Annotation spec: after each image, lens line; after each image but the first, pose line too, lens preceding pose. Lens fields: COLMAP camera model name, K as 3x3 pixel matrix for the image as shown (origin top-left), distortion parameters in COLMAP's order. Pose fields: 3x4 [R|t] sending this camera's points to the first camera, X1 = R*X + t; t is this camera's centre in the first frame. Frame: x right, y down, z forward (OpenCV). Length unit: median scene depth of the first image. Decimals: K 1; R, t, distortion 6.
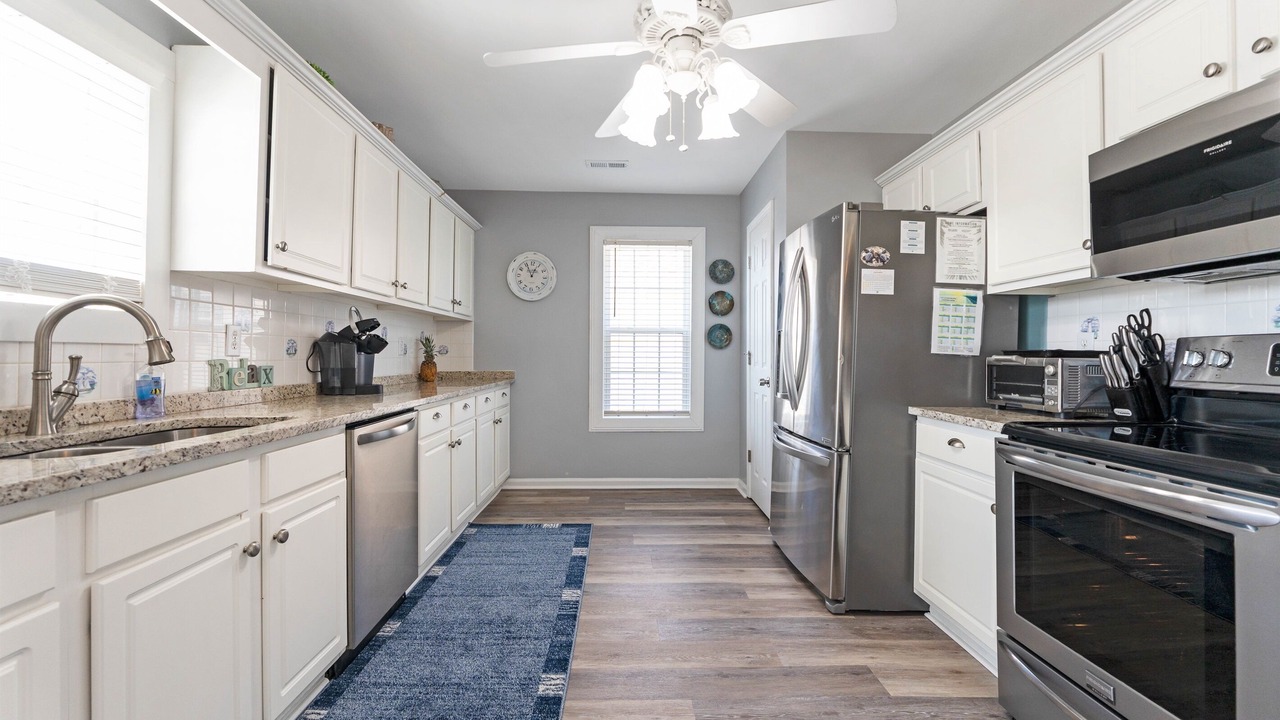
lens RADIAL K [[545.1, 0, 641.4], [0, 545.1, 347.6], [0, 0, 1]] dist [-0.013298, 0.000281]
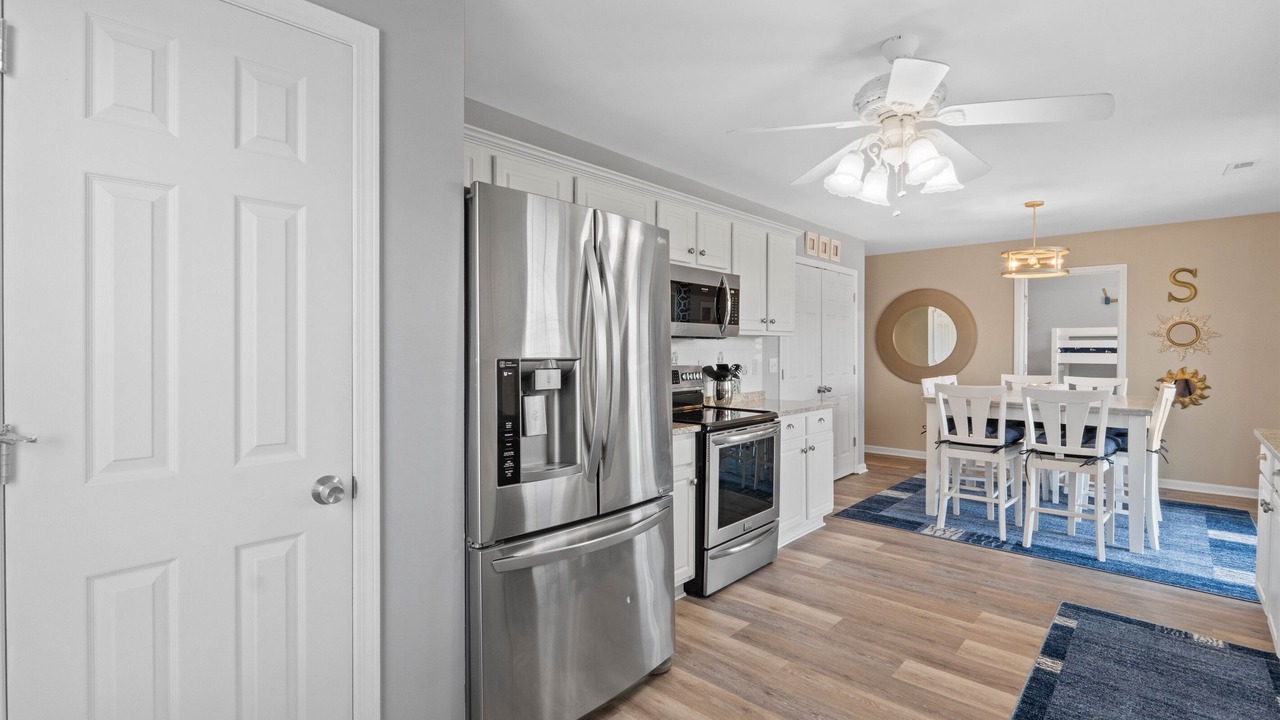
lens RADIAL K [[595.4, 0, 640.0], [0, 595.4, 360.0], [0, 0, 1]] dist [-0.000426, -0.000057]
pose [[-0.723693, -0.019089, 0.689858, -0.307475], [-0.015673, 0.999814, 0.011223, -0.052067], [-0.689944, -0.002690, -0.723858, 1.777750]]
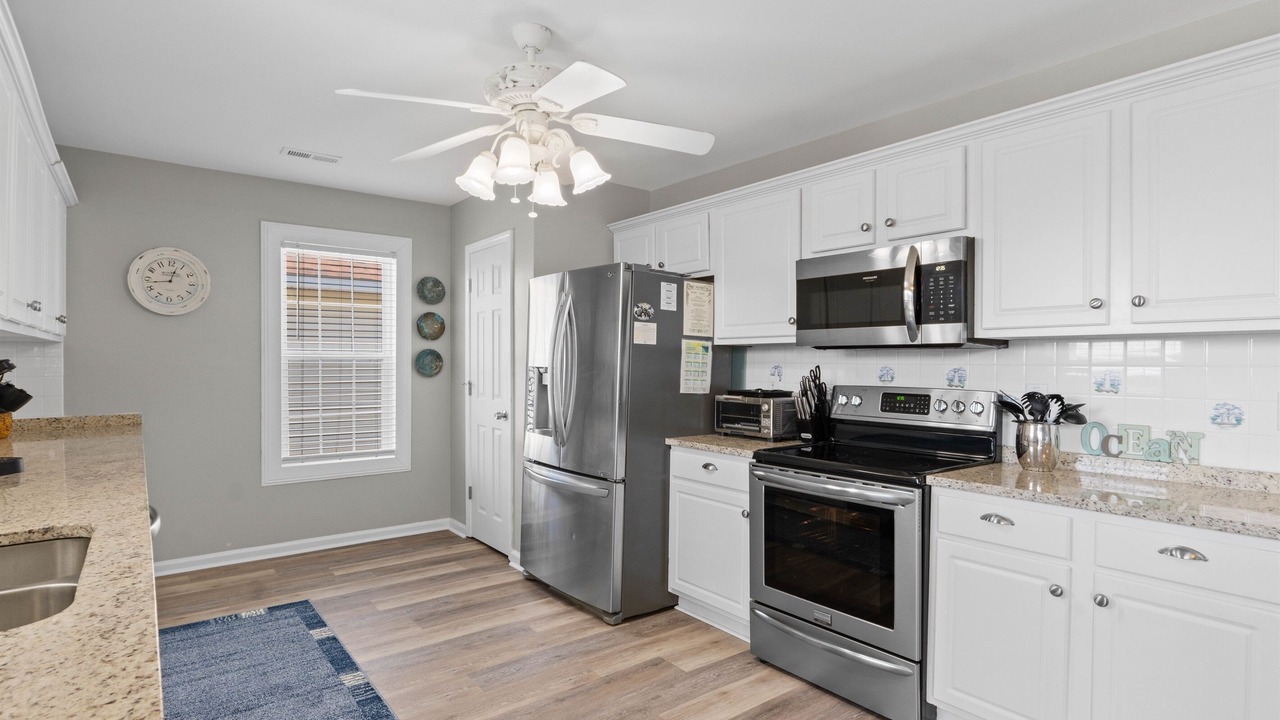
lens RADIAL K [[642.5, 0, 640.0], [0, 642.5, 360.0], [0, 0, 1]] dist [-0.014134, -0.000155]
pose [[0.803139, -0.002810, 0.595784, -0.395572], [-0.007397, 0.999865, 0.014687, -0.083974], [-0.595745, -0.016203, 0.803010, -0.100927]]
